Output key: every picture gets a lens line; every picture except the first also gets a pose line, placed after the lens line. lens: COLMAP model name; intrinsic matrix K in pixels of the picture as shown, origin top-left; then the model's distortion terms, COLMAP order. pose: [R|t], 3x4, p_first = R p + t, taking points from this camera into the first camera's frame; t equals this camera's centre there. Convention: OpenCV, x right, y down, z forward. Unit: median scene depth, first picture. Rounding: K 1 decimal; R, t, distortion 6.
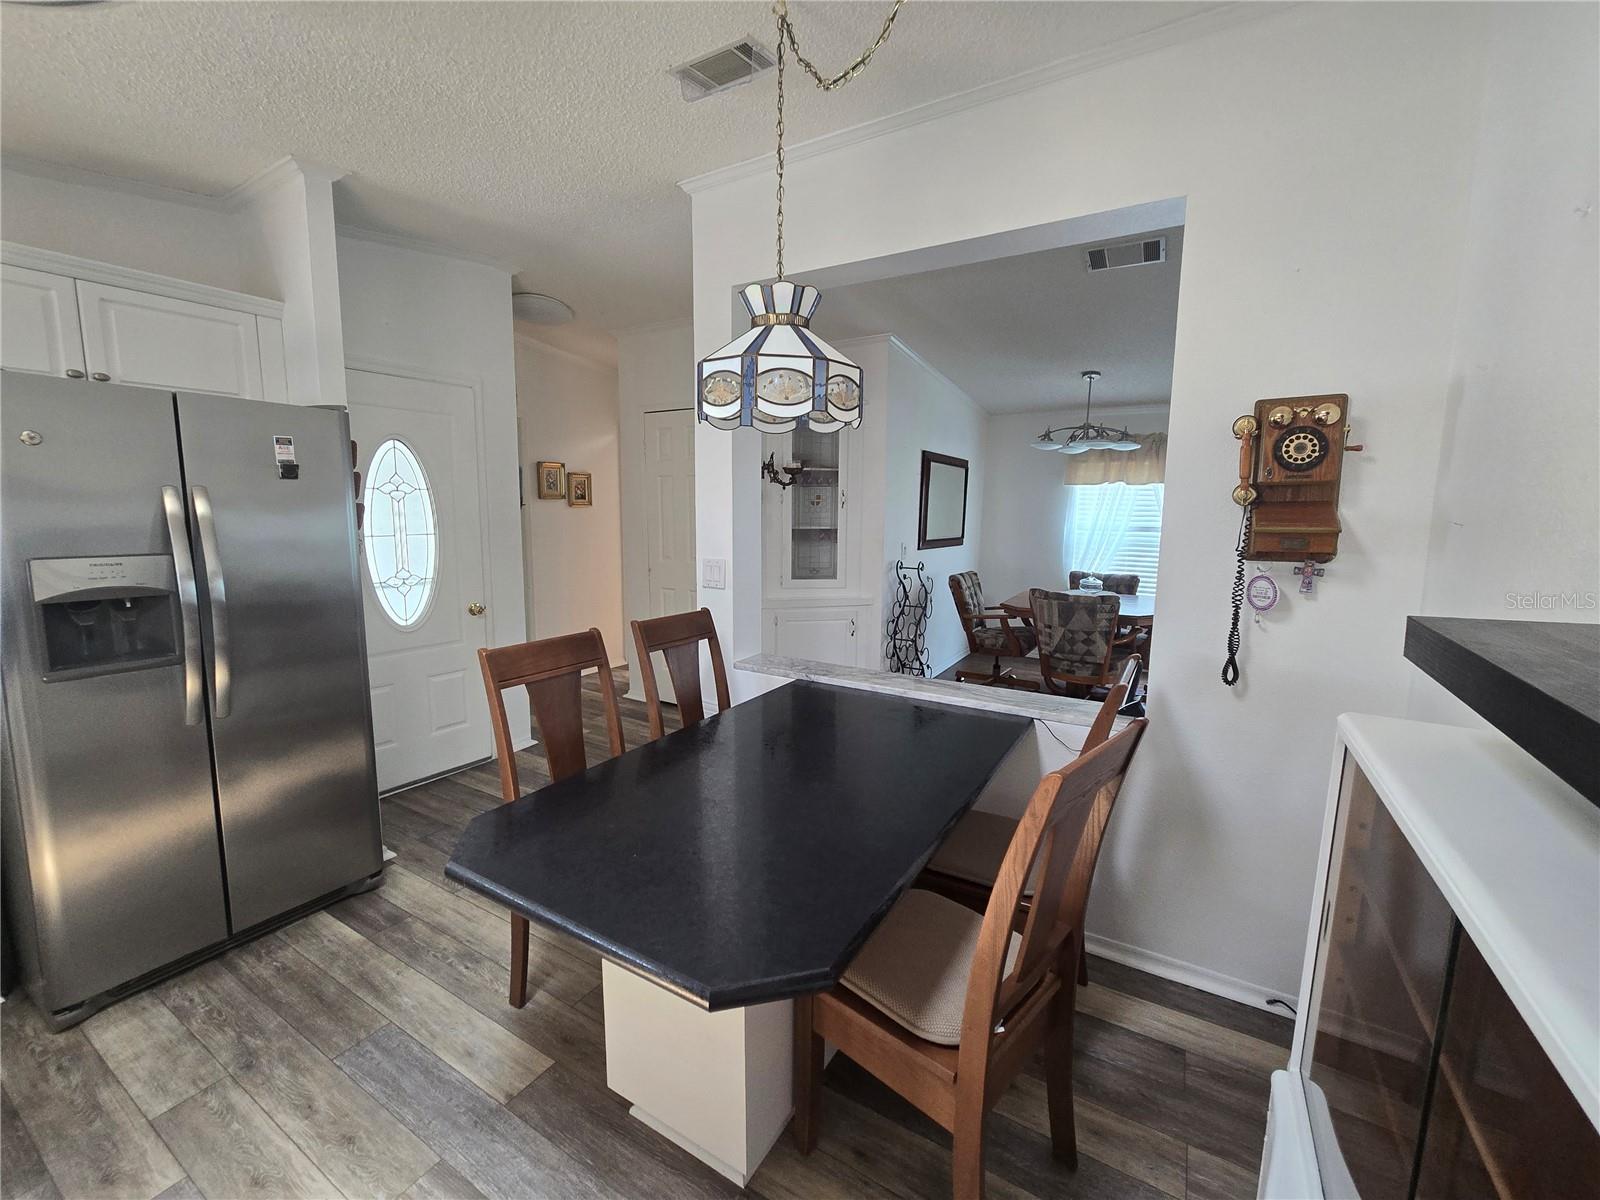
lens RADIAL K [[660.0, 0, 799.1], [0, 660.0, 596.4], [0, 0, 1]] dist [-0.001496, 0.000824]
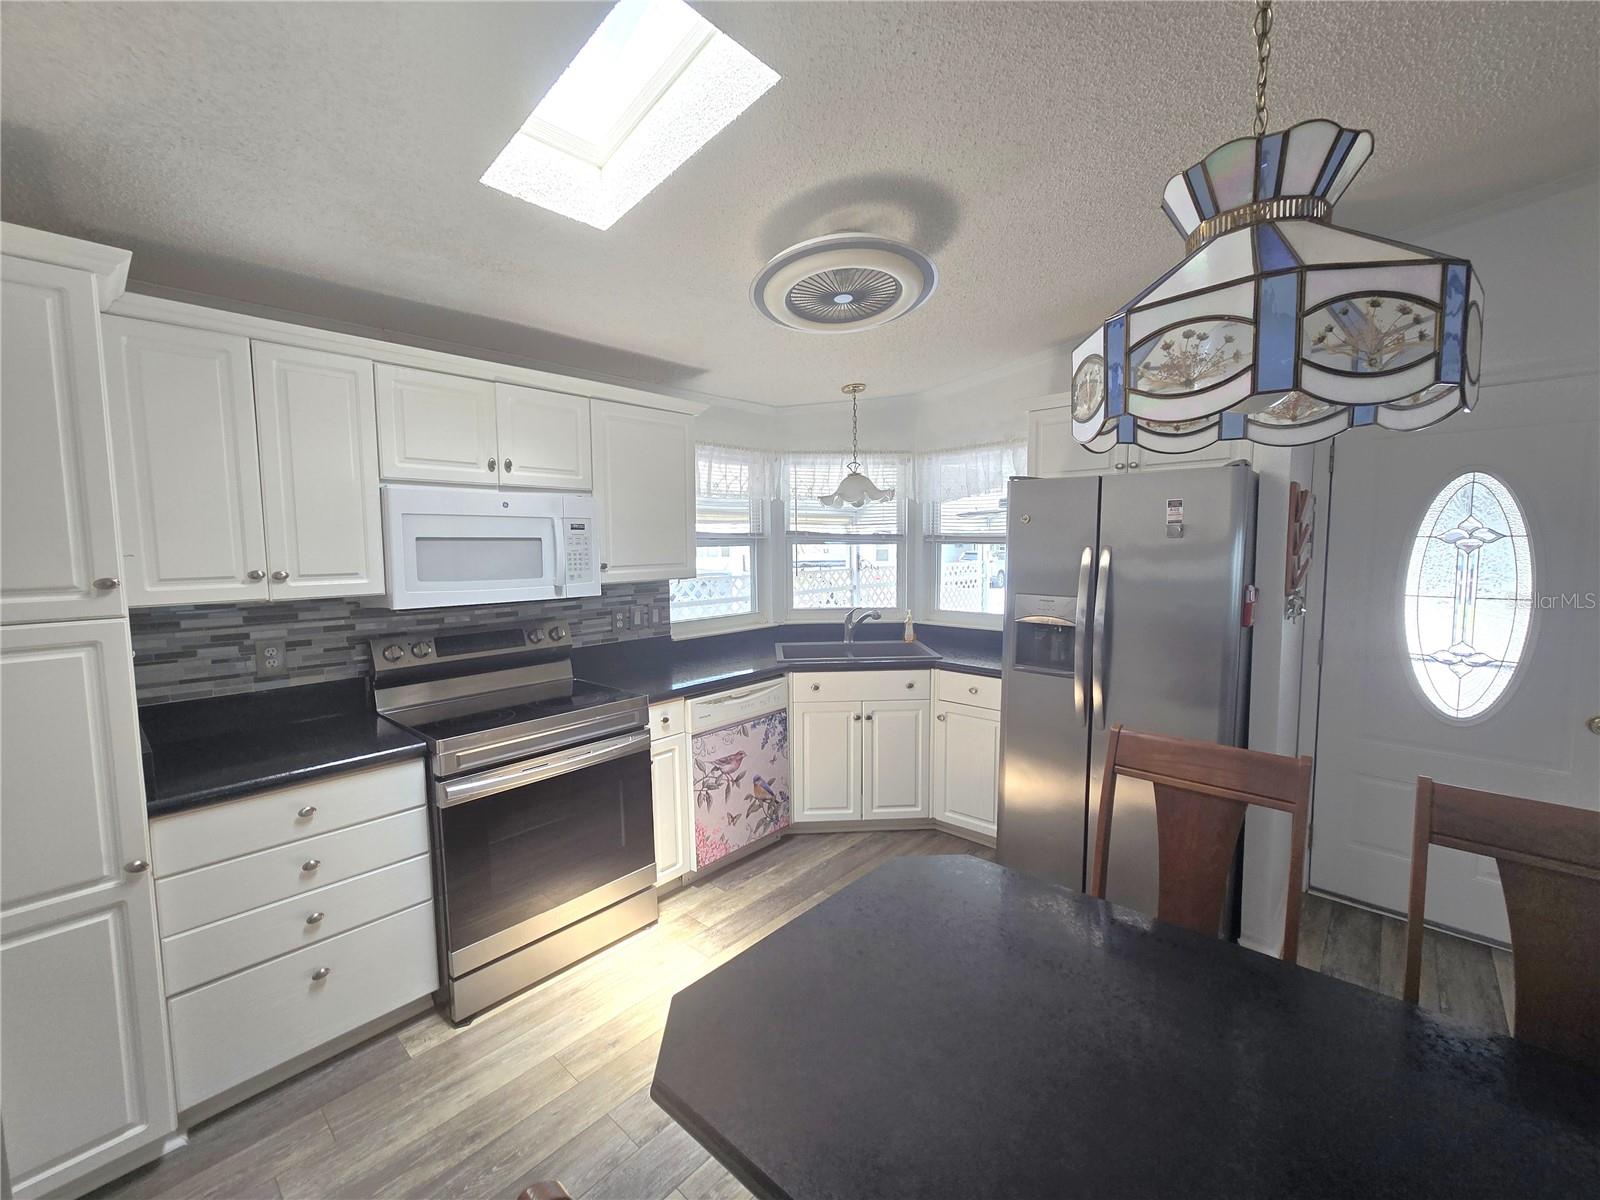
lens RADIAL K [[660.0, 0, 804.6], [0, 660.0, 589.6], [0, 0, 1]] dist [-0.001496, 0.000824]
pose [[-0.200634, 0.069837, -0.977174, 0.197798], [-0.127068, 0.987175, 0.096641, -0.055275], [0.971391, 0.143557, -0.189187, 0.288183]]
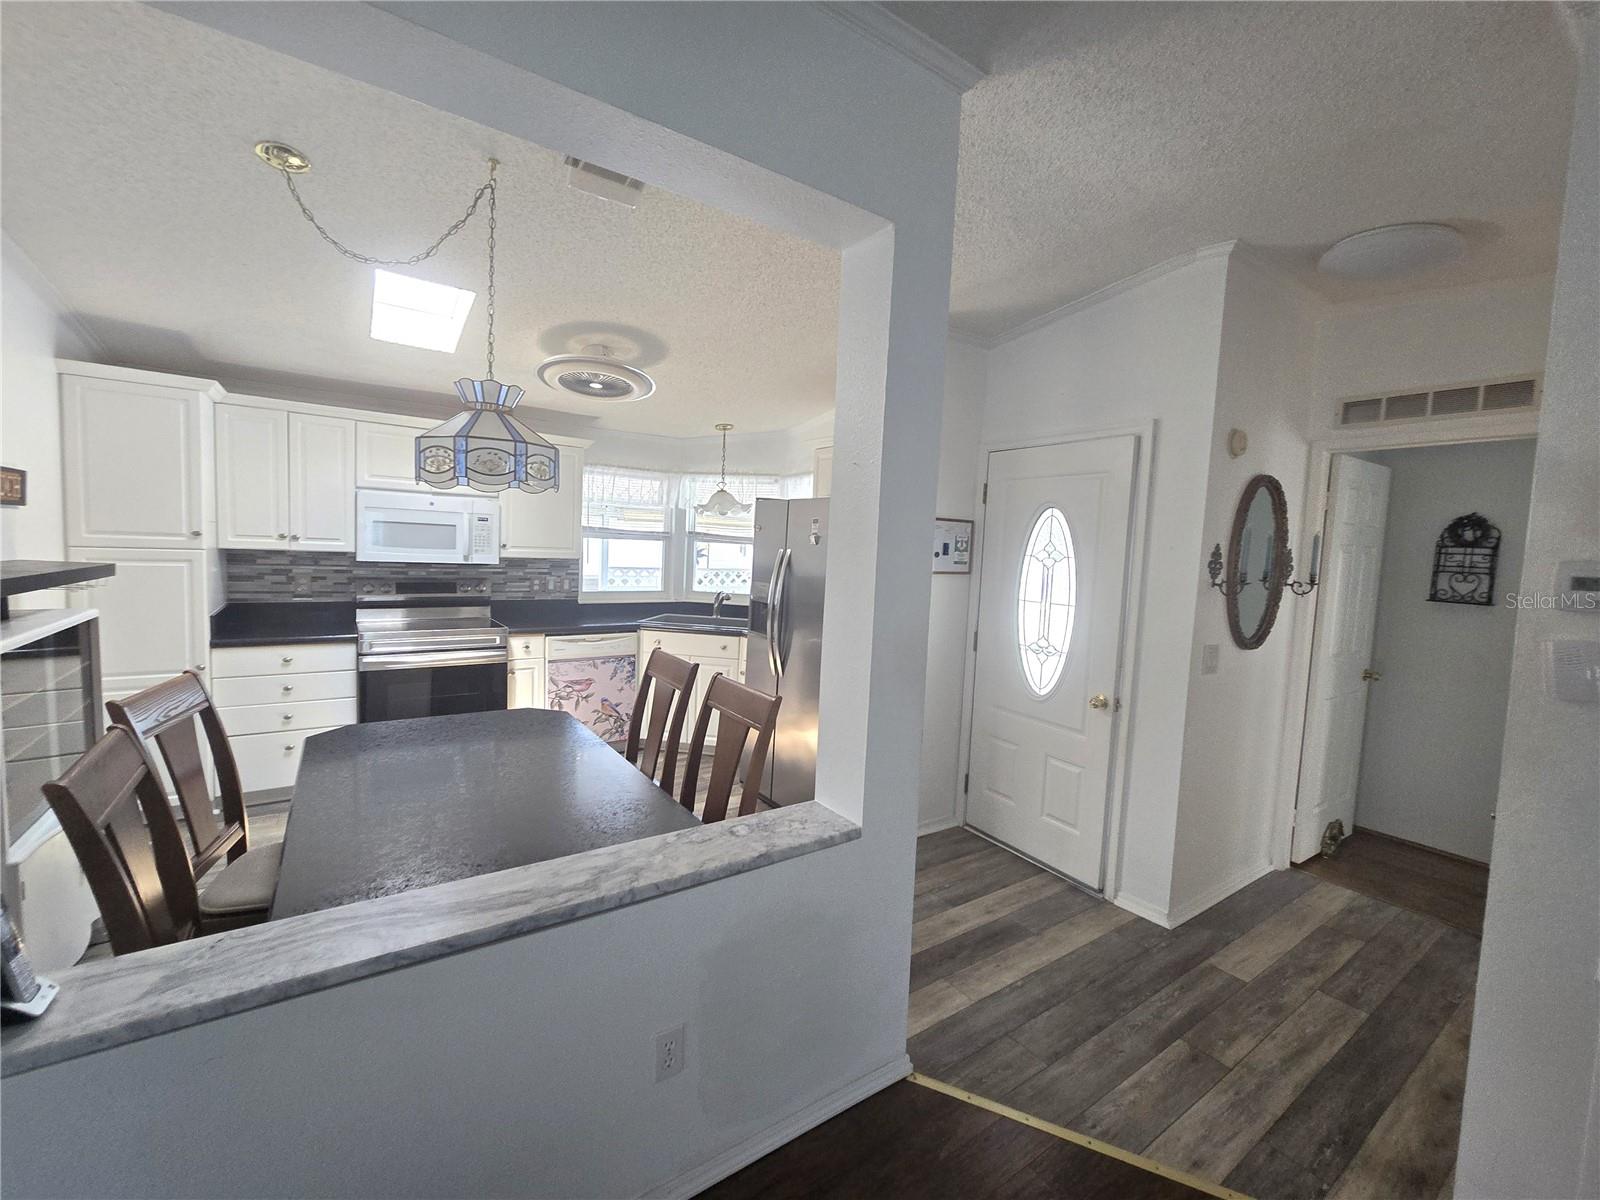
lens RADIAL K [[660.0, 0, 794.8], [0, 660.0, 586.3], [0, 0, 1]] dist [-0.001496, 0.000824]
pose [[-0.423773, 0.035328, -0.905079, 0.315954], [-0.170776, 0.978201, 0.118143, -0.118907], [0.889523, 0.204631, -0.408502, 0.750215]]
